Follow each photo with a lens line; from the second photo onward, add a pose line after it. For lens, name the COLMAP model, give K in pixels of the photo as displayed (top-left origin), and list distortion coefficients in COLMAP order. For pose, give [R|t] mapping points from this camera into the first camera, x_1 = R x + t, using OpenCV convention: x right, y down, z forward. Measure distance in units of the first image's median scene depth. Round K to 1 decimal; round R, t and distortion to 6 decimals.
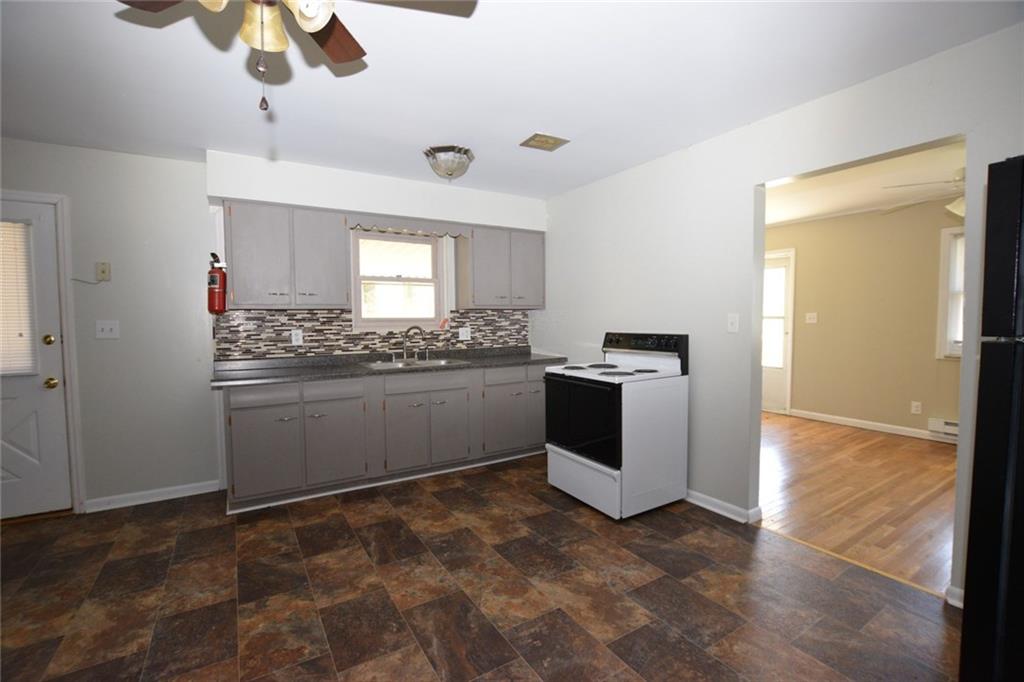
lens RADIAL K [[447.9, 0, 512.0], [0, 447.9, 341.0], [0, 0, 1]] dist [-0.019860, -0.000021]
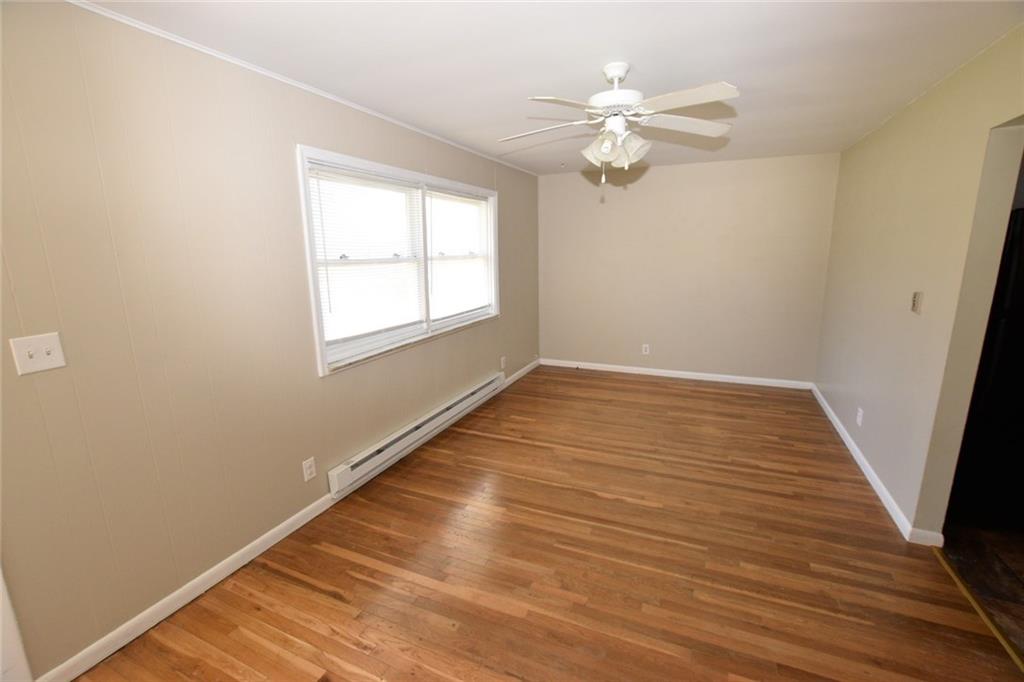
lens RADIAL K [[447.9, 0, 512.0], [0, 447.9, 341.0], [0, 0, 1]] dist [-0.019860, -0.000021]
pose [[-0.571879, -0.155550, 0.805455, 0.999673], [0.067035, 0.969713, 0.234867, -0.347487], [-0.817594, 0.188309, -0.544131, 3.092923]]
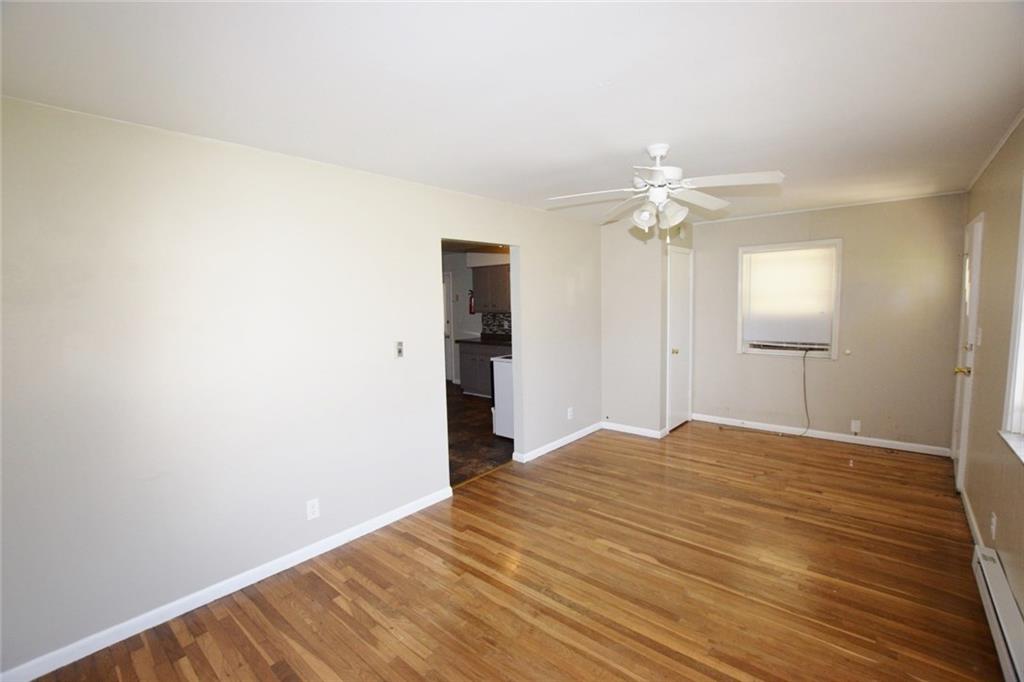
lens RADIAL K [[447.9, 0, 512.0], [0, 447.9, 341.0], [0, 0, 1]] dist [-0.019860, -0.000021]
pose [[0.303451, 0.087038, -0.948864, 3.523304], [-0.038148, 0.996131, 0.079173, -0.232302], [0.952083, 0.012172, 0.305597, 0.896150]]
